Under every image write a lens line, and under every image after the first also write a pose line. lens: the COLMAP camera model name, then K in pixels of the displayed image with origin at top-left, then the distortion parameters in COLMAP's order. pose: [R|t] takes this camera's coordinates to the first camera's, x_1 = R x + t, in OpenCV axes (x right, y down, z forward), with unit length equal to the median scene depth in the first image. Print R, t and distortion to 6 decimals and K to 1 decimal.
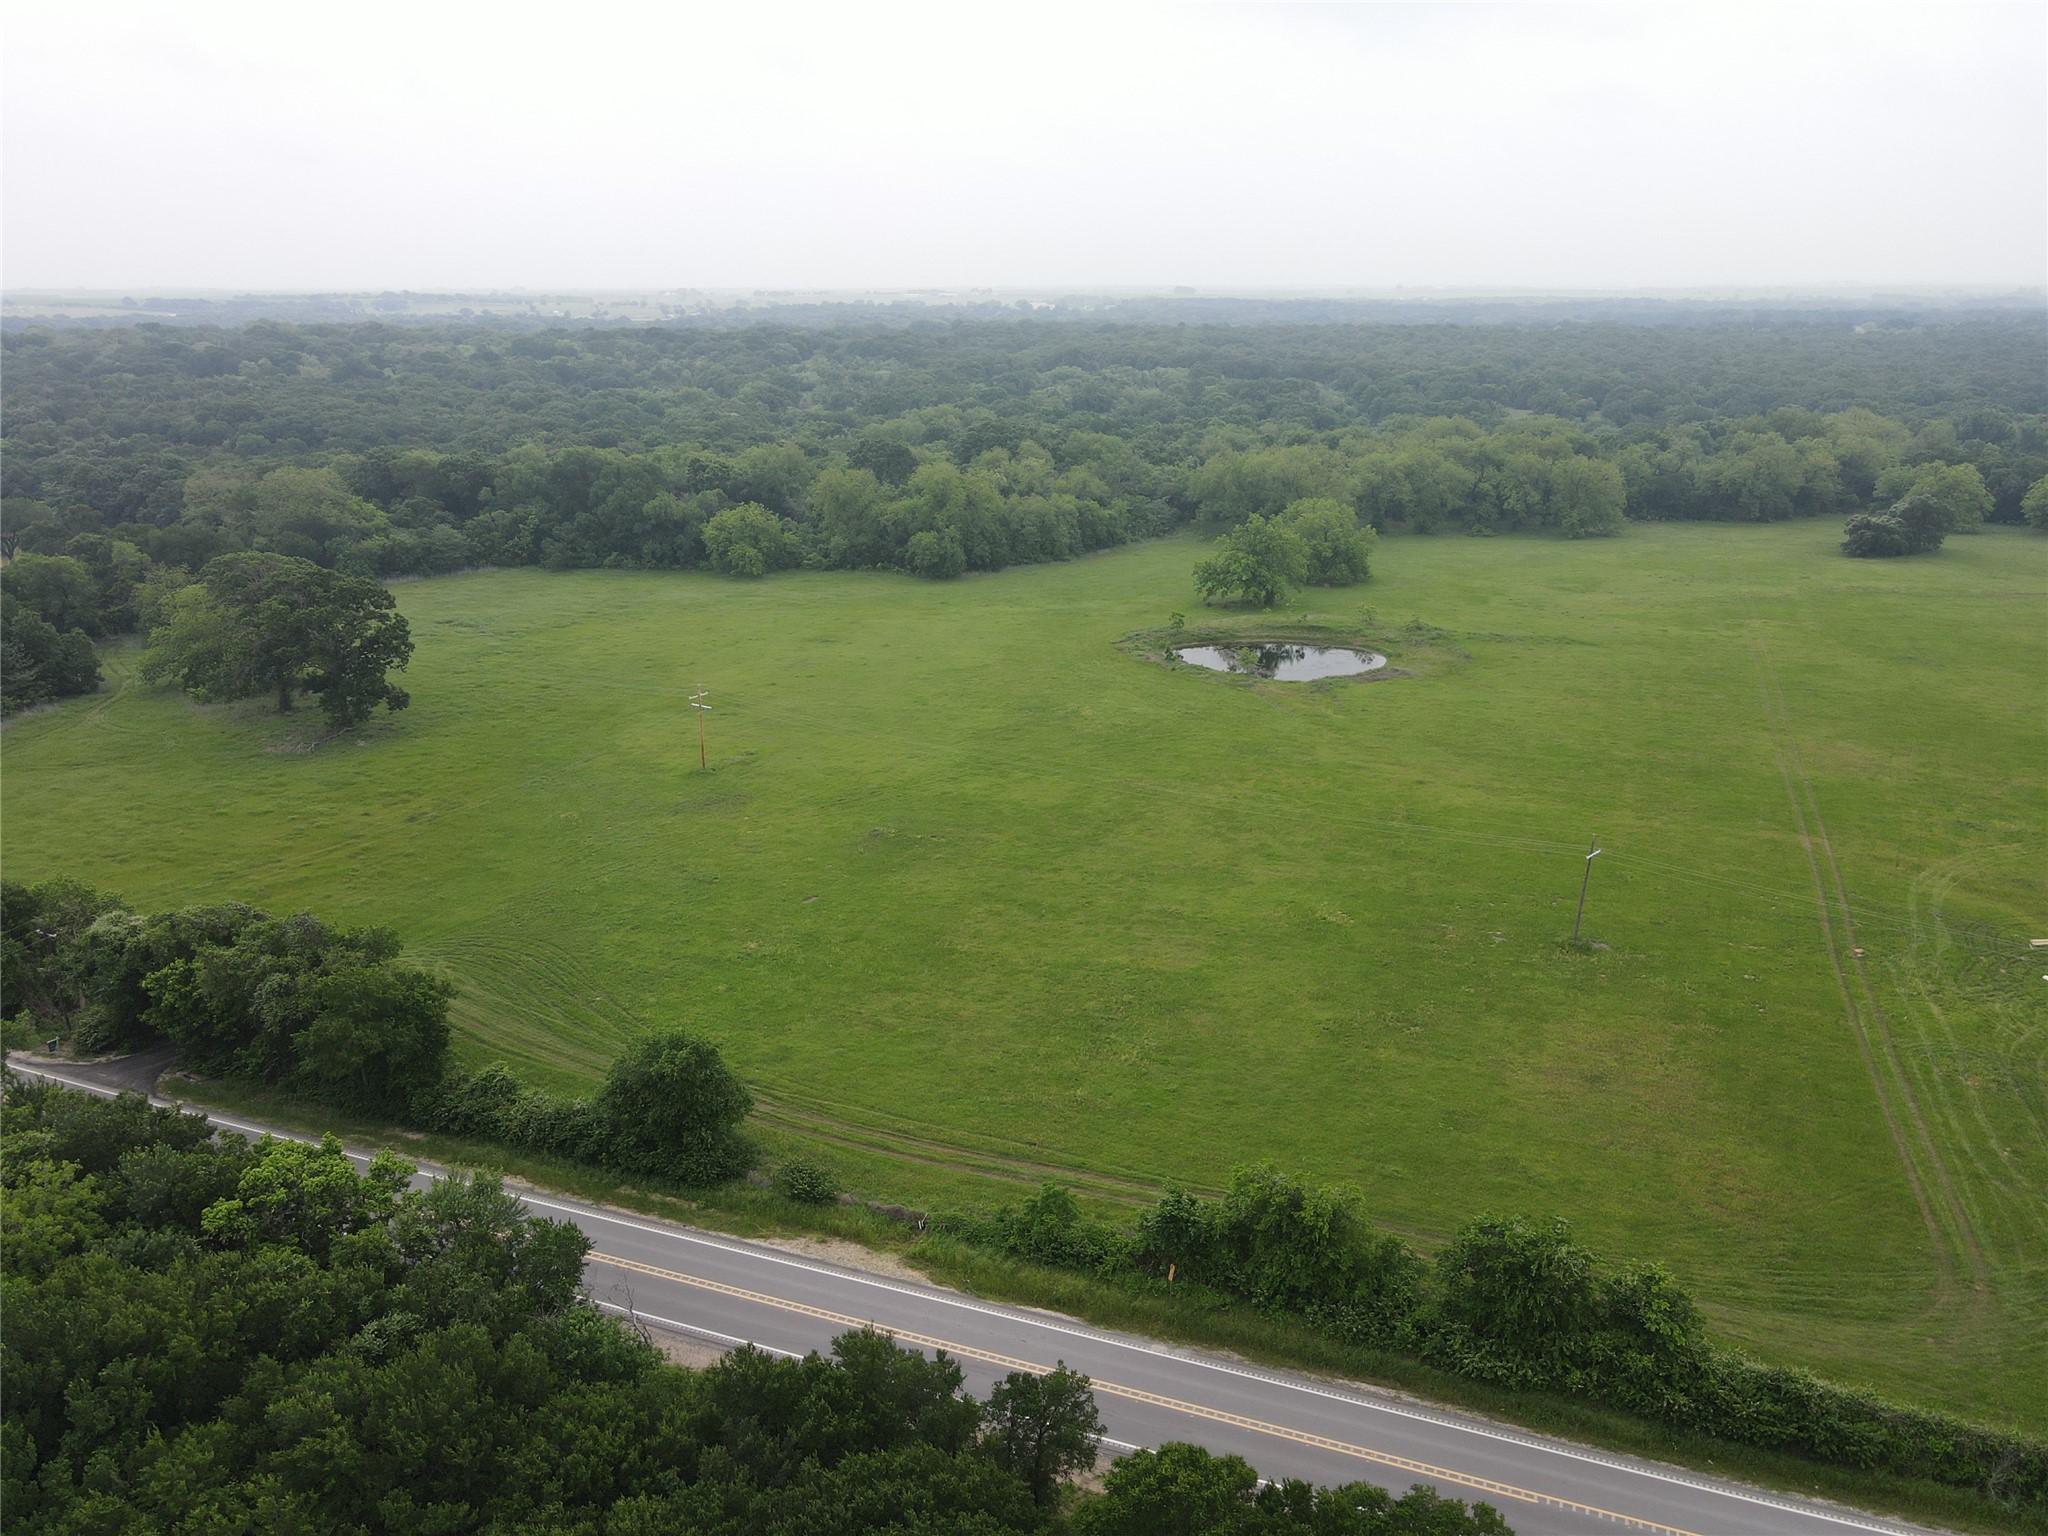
lens RADIAL K [[1512.2, 0, 1030.9], [0, 1512.2, 762.9], [0, 0, 1]] dist [0.000947, 0.021729]
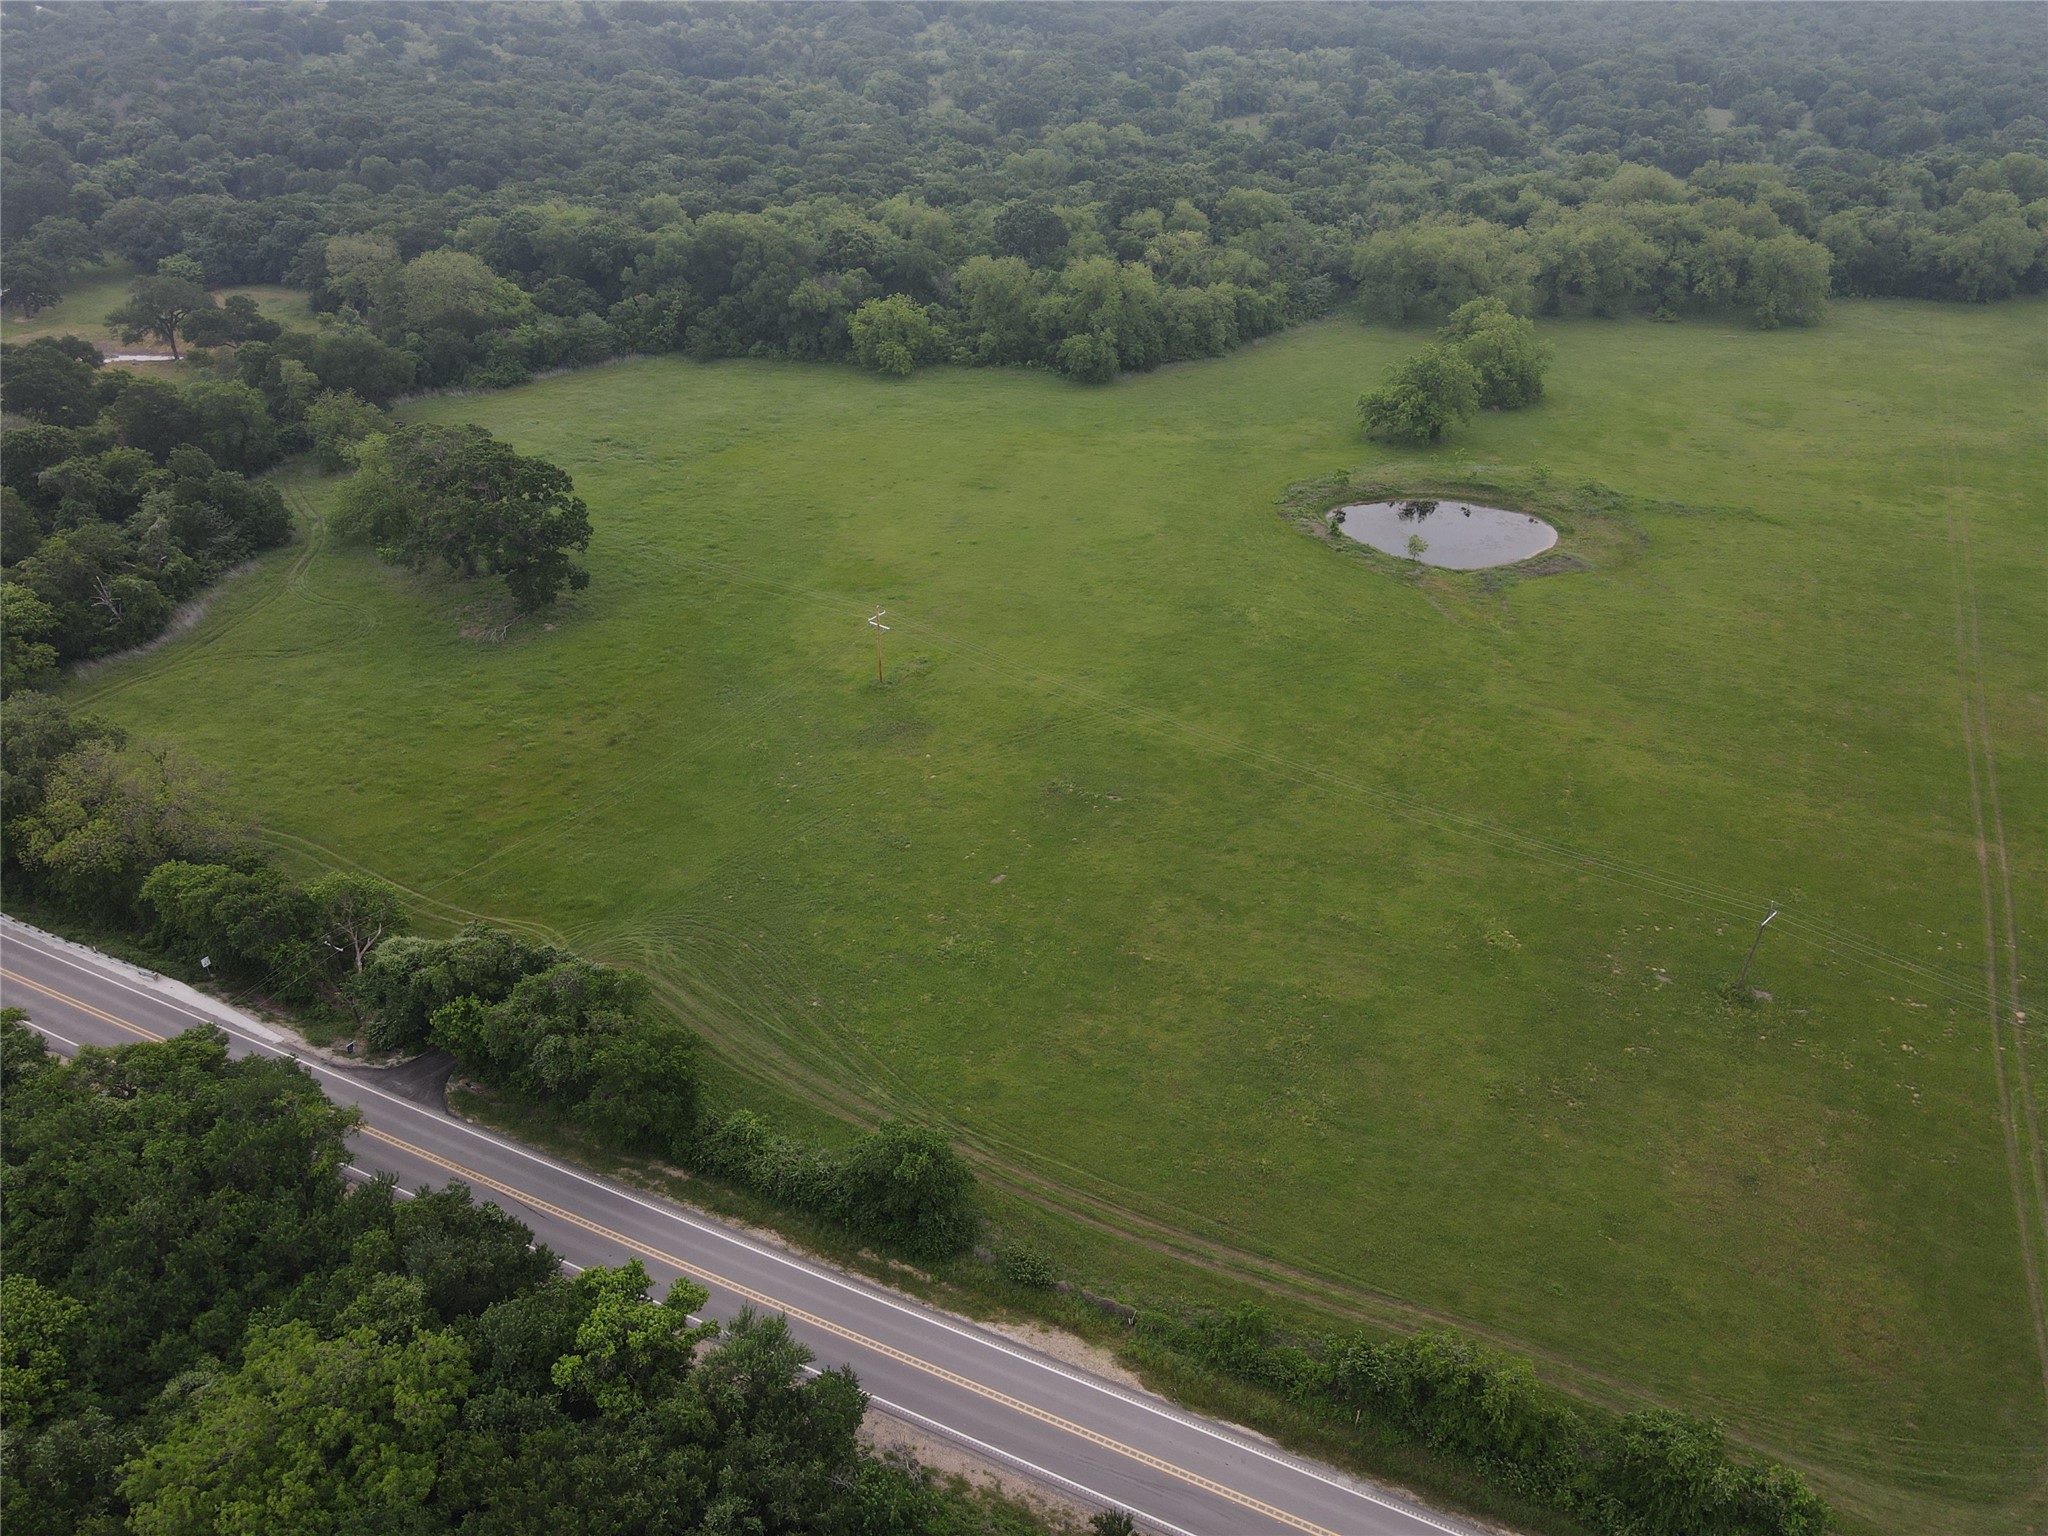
lens RADIAL K [[1512.2, 0, 1035.3], [0, 1512.2, 775.5], [0, 0, 1]] dist [0.000947, 0.021729]
pose [[0.997297, 0.037535, -0.063171, -0.045991], [-0.021637, 0.971584, 0.235704, -0.190329], [0.070223, -0.233700, 0.969770, -0.008721]]
